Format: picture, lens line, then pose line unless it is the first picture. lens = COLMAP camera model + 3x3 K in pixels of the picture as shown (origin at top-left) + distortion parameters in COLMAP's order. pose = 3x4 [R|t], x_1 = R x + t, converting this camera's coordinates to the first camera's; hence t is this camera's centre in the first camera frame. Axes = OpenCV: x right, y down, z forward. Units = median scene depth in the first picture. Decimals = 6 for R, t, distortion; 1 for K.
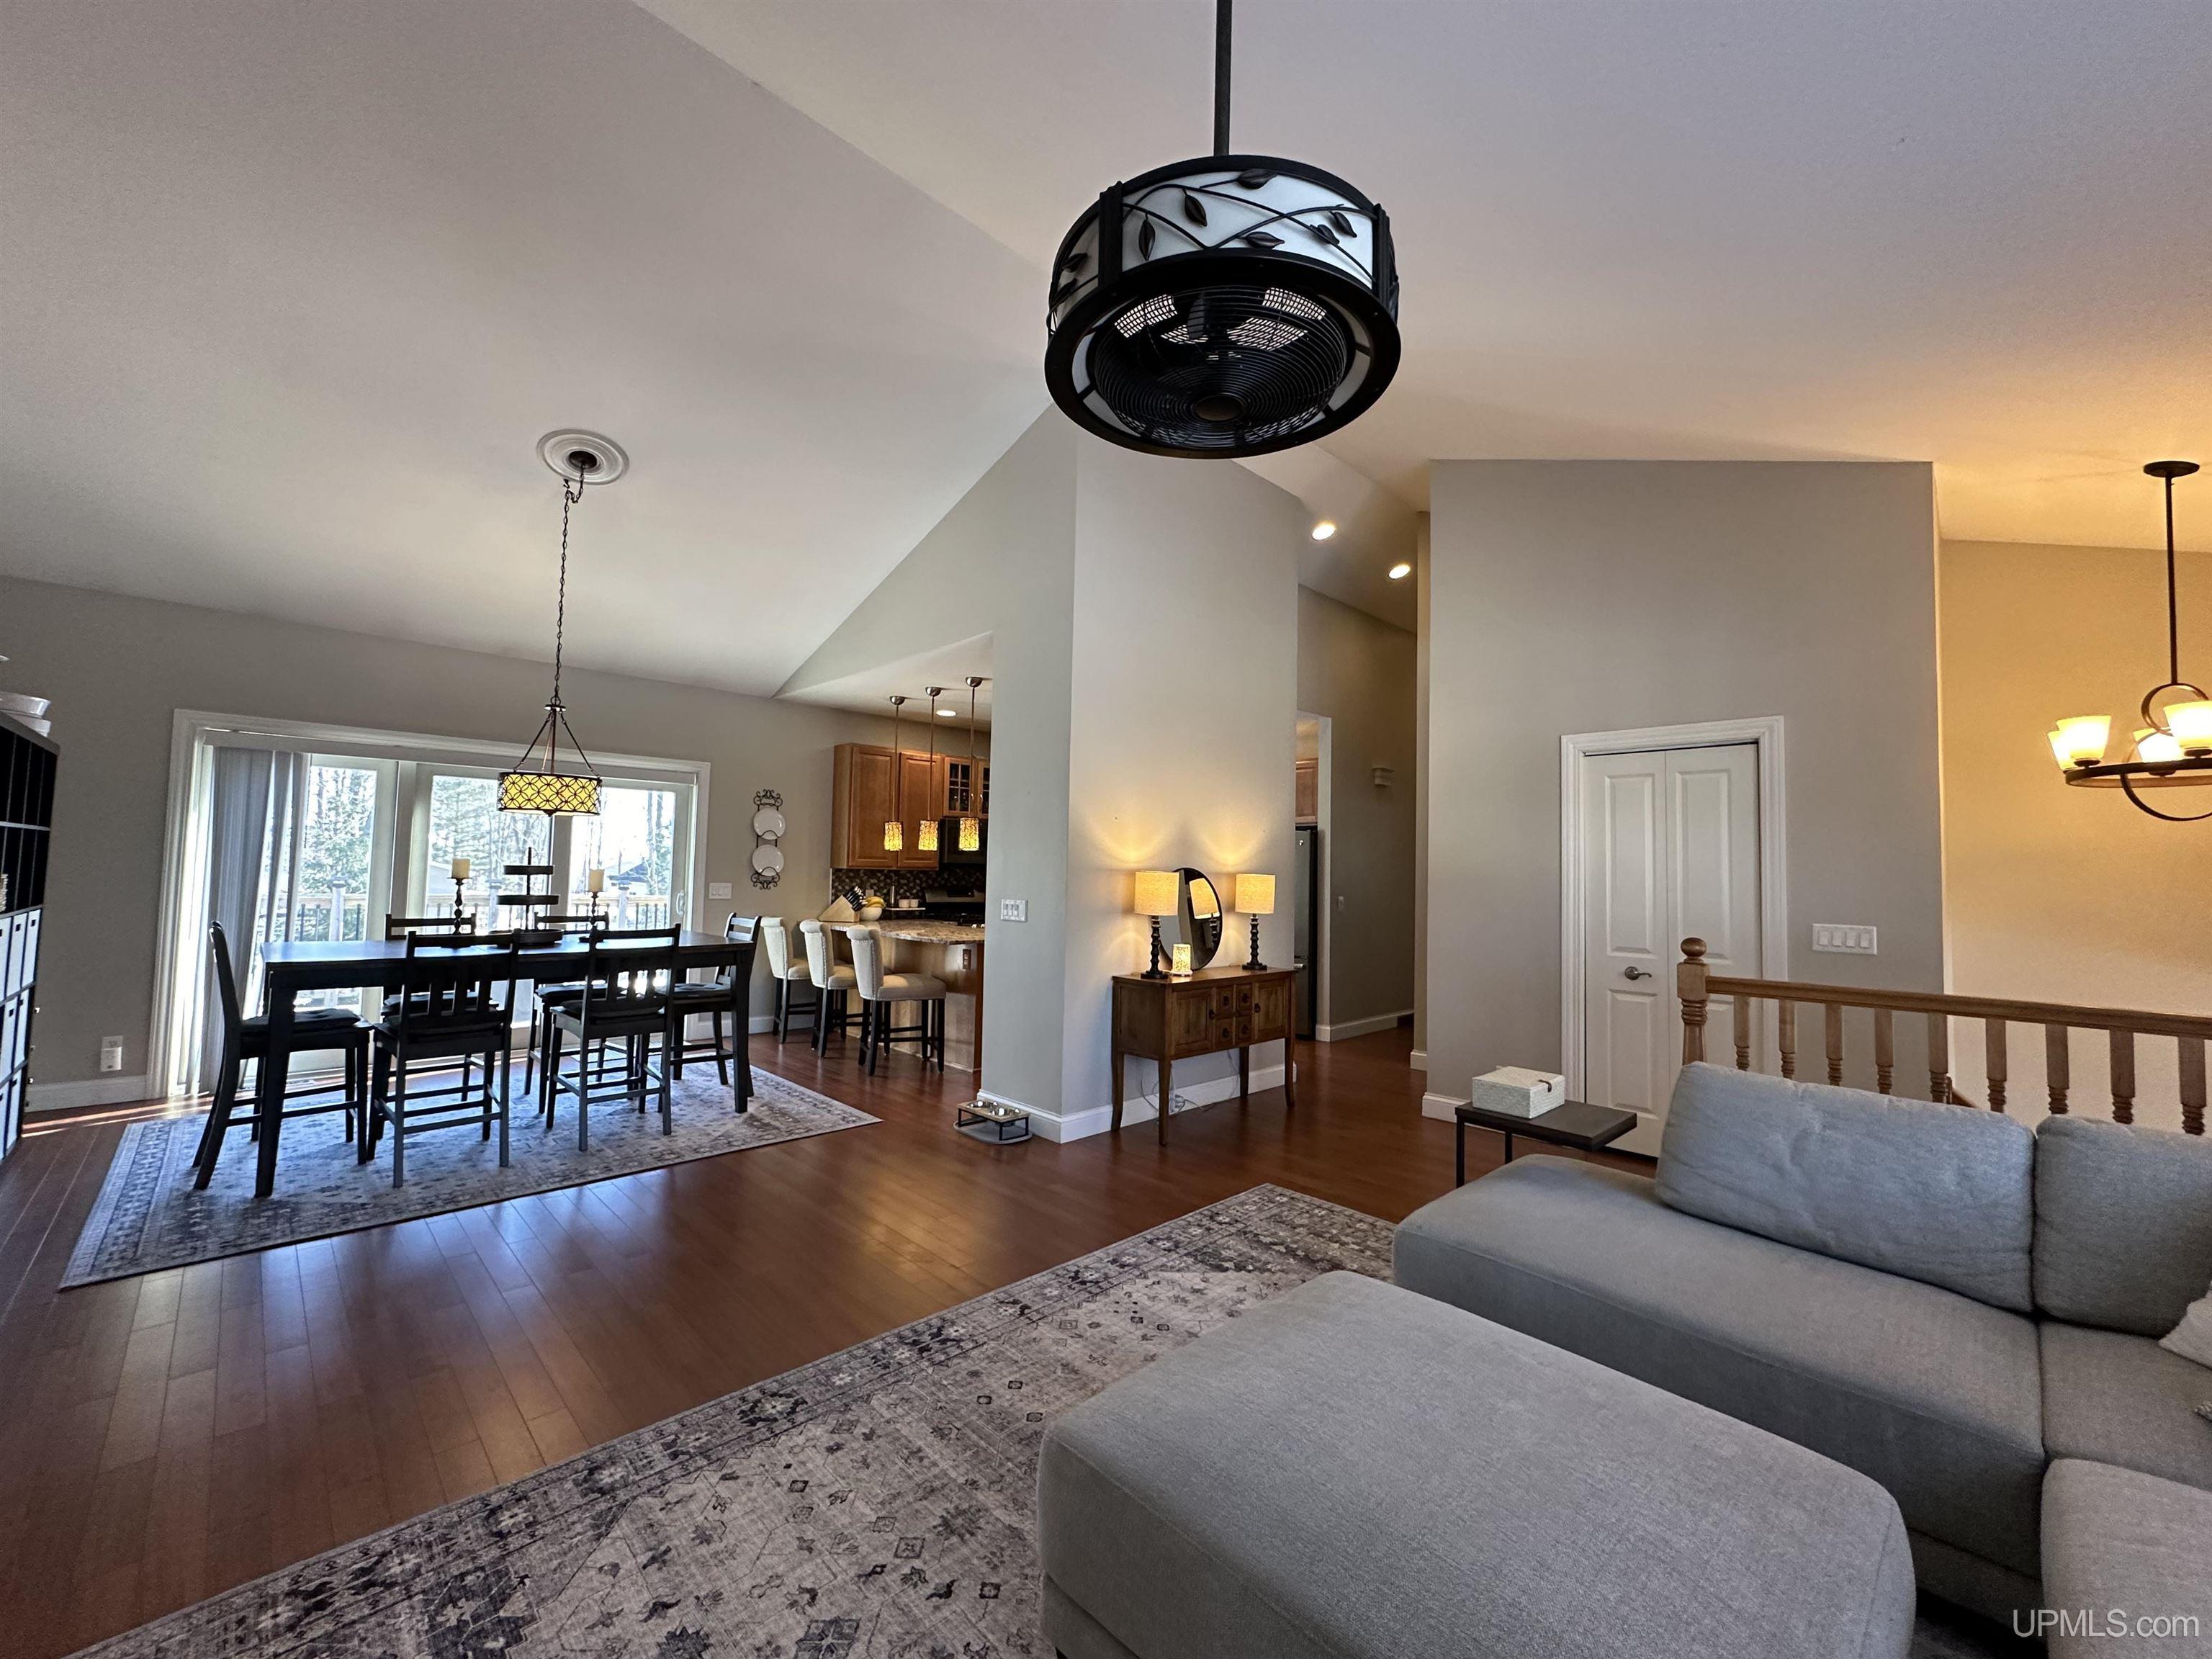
lens RADIAL K [[857.1, 0, 1107.7], [0, 857.1, 826.3], [0, 0, 1]] dist [-0.018201, 0.007013]
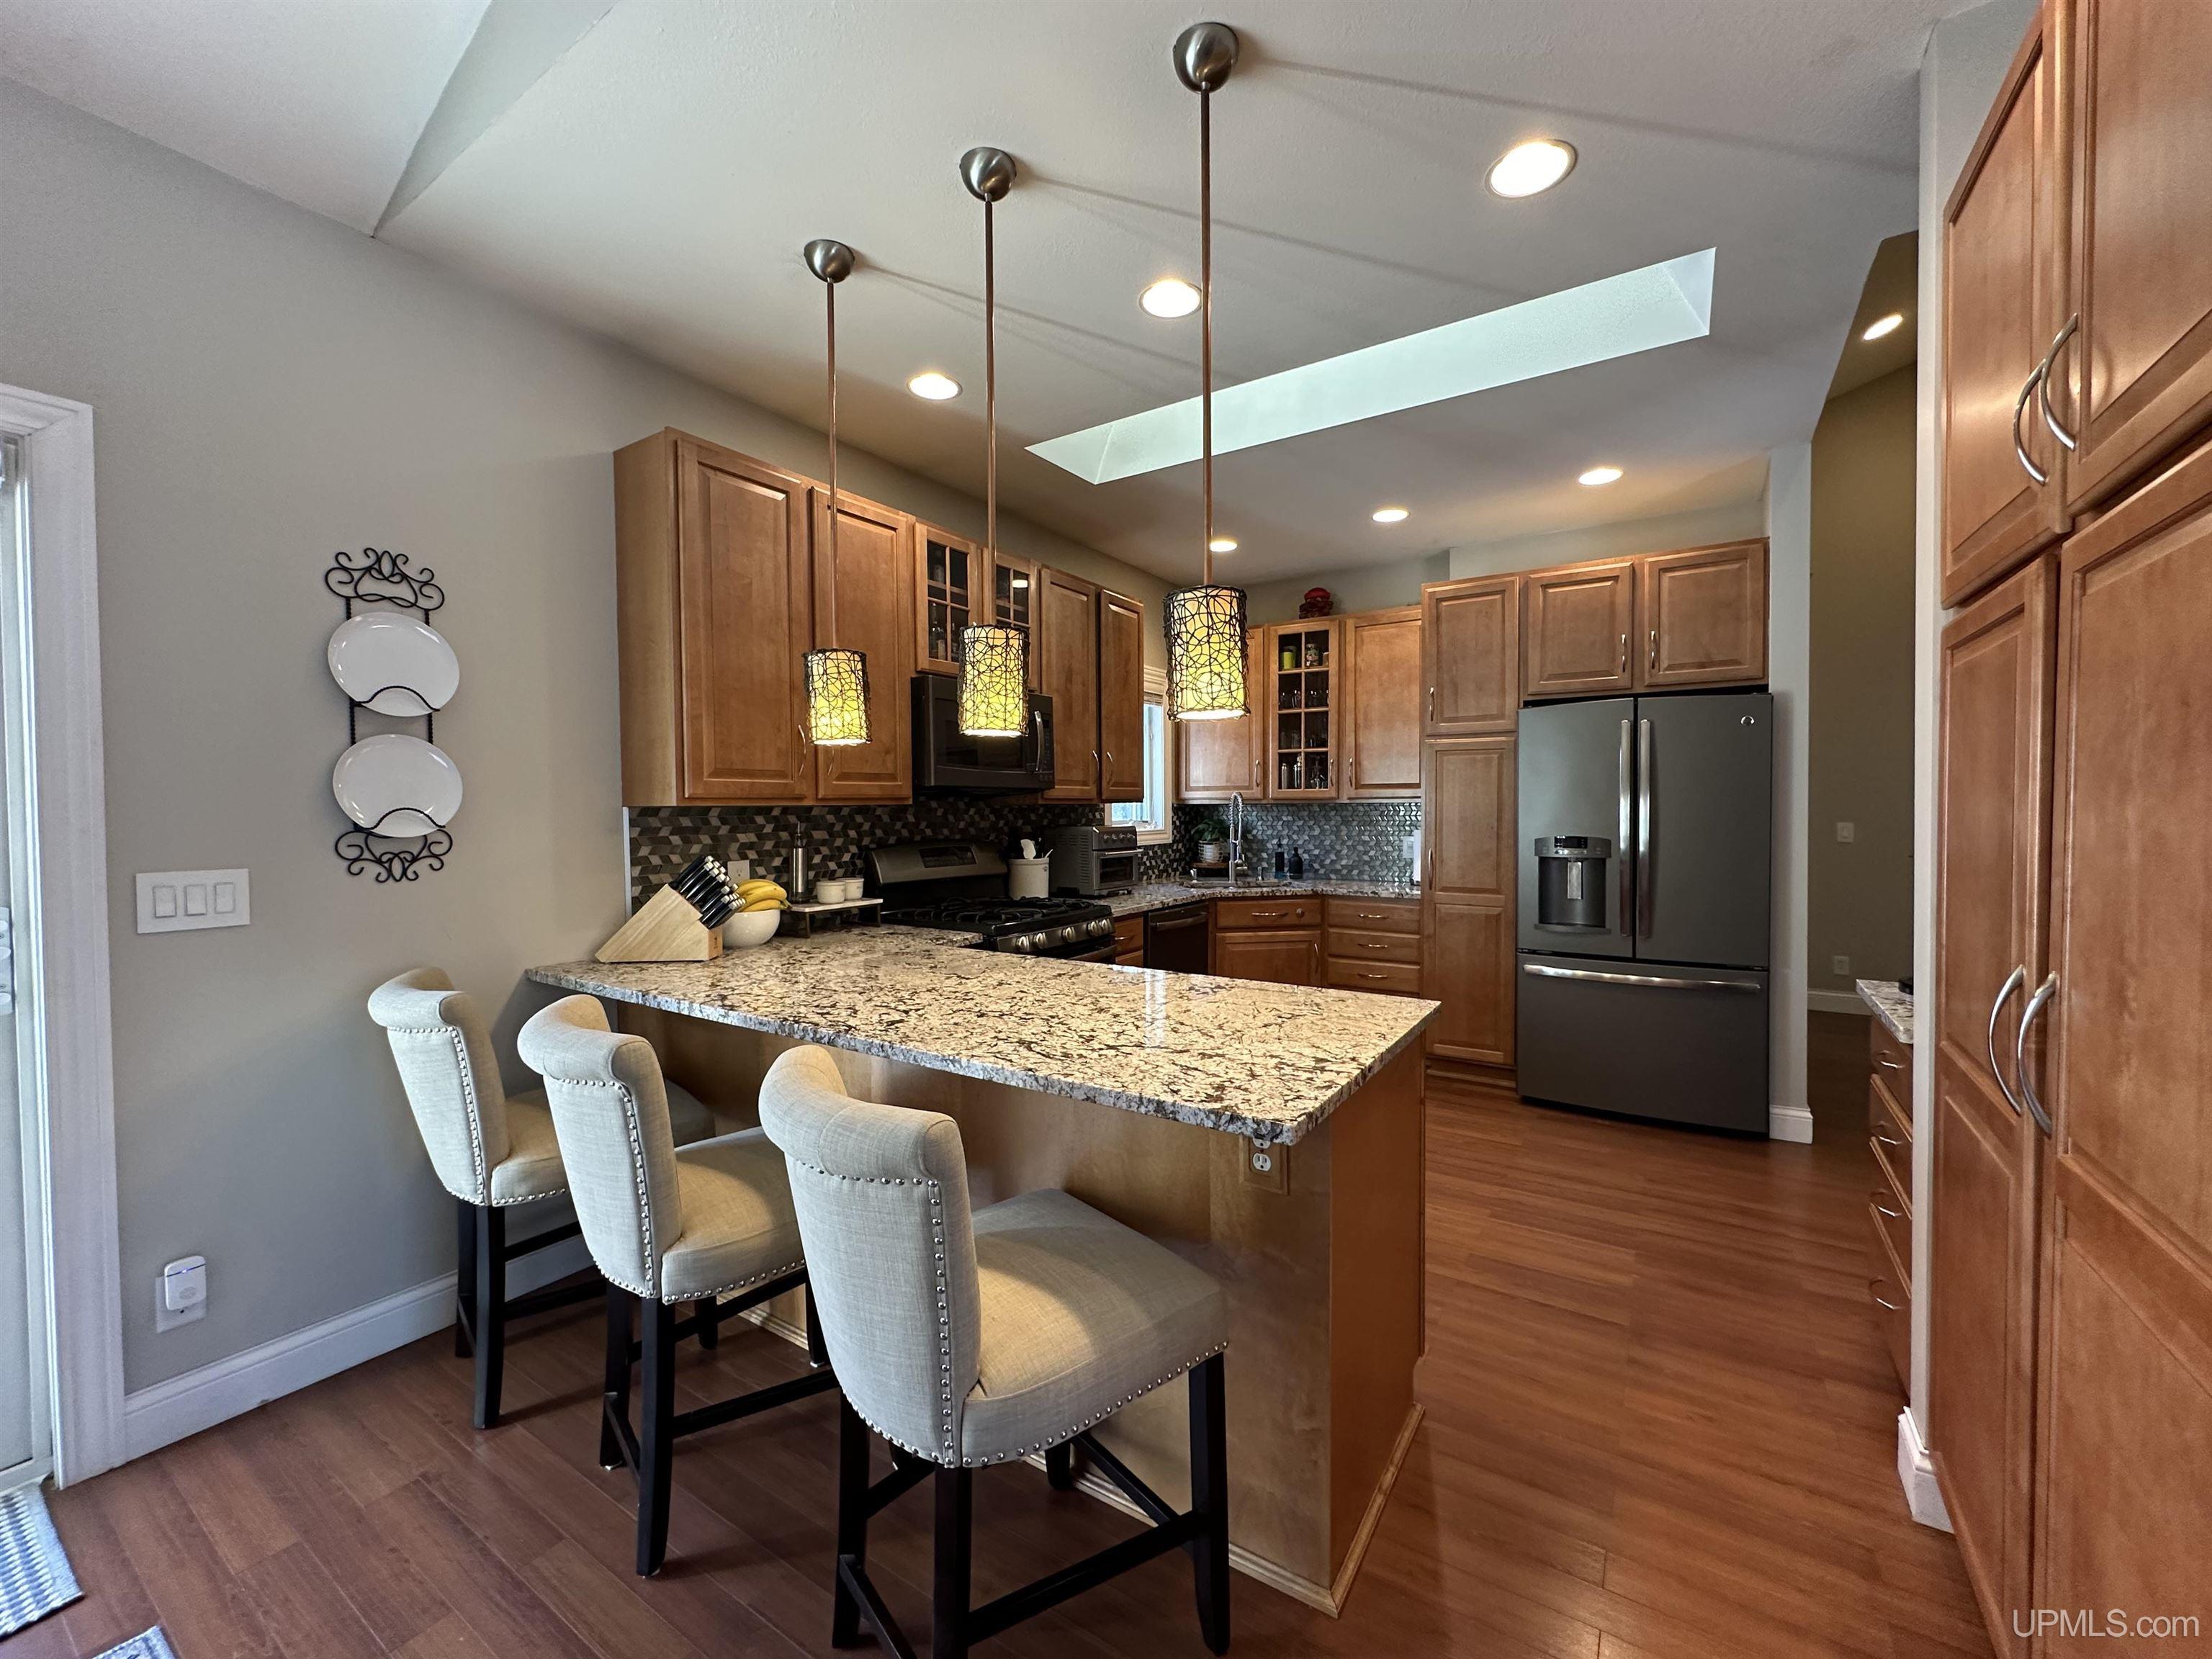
lens RADIAL K [[857.1, 0, 1107.7], [0, 857.1, 826.3], [0, 0, 1]] dist [-0.018201, 0.007013]
pose [[0.974153, -0.033791, 0.223346, -0.213221], [0.016187, 0.996649, 0.080184, 0.032775], [-0.225307, -0.074496, 0.971435, 0.628246]]
